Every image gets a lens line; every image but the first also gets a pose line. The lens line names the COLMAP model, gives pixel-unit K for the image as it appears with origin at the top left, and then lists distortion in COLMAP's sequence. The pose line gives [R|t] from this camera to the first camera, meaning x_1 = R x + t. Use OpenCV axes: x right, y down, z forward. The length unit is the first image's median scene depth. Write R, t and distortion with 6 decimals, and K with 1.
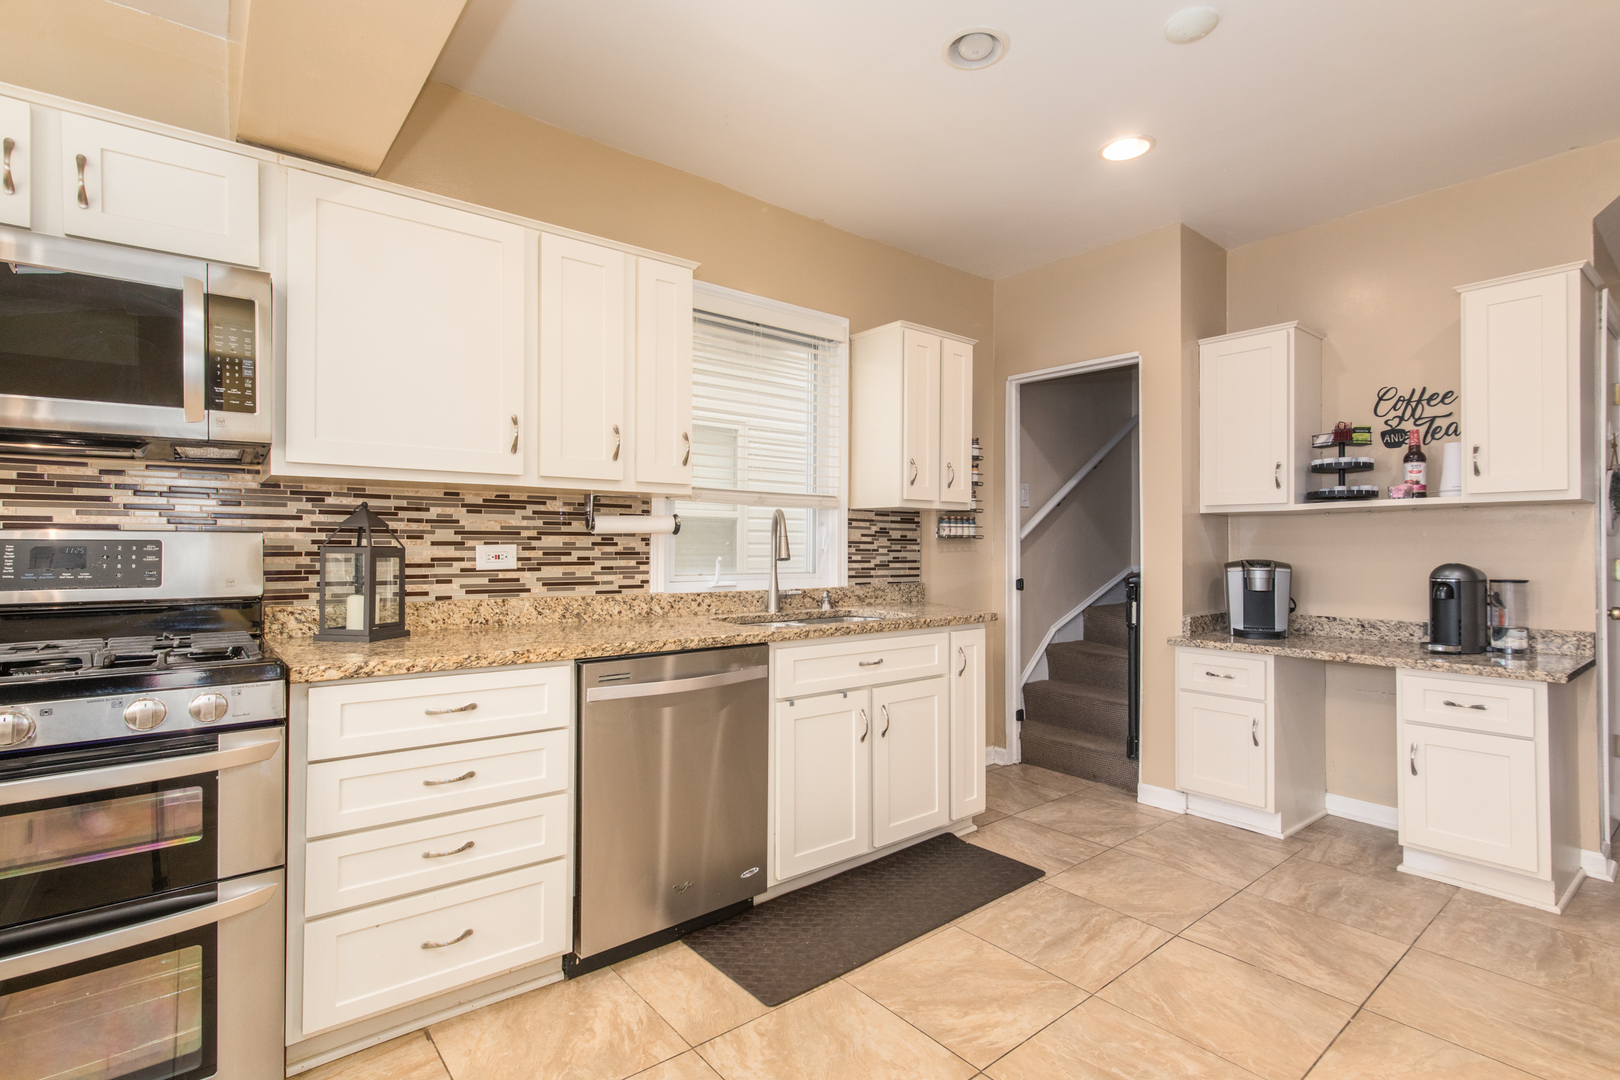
lens RADIAL K [[772.6, 0, 810.0], [0, 772.6, 540.0], [0, 0, 1]] dist [-0.000852, 0.000304]
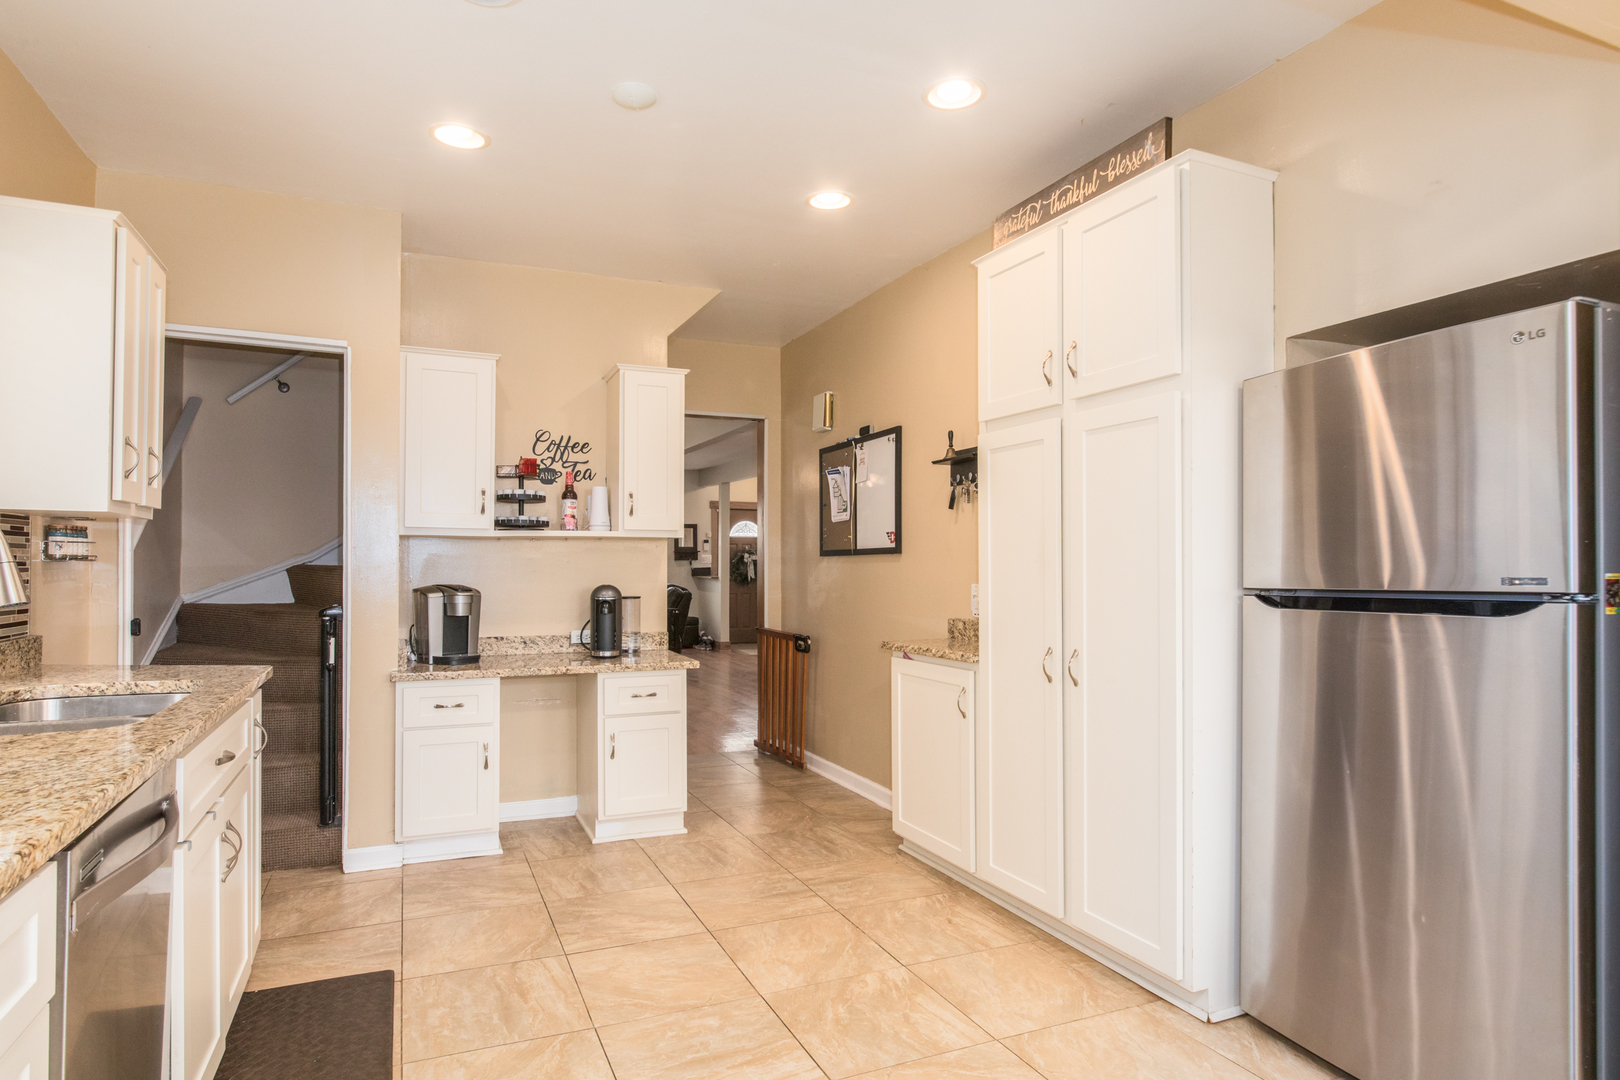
lens RADIAL K [[899.6, 0, 805.8], [0, 899.6, 558.4], [0, 0, 1]] dist [-0.003708, 0.000217]
pose [[0.275009, 0.007283, 0.961414, -0.429197], [-0.010569, 0.999934, -0.004552, -0.007836], [-0.961384, -0.008910, 0.275068, 0.272185]]
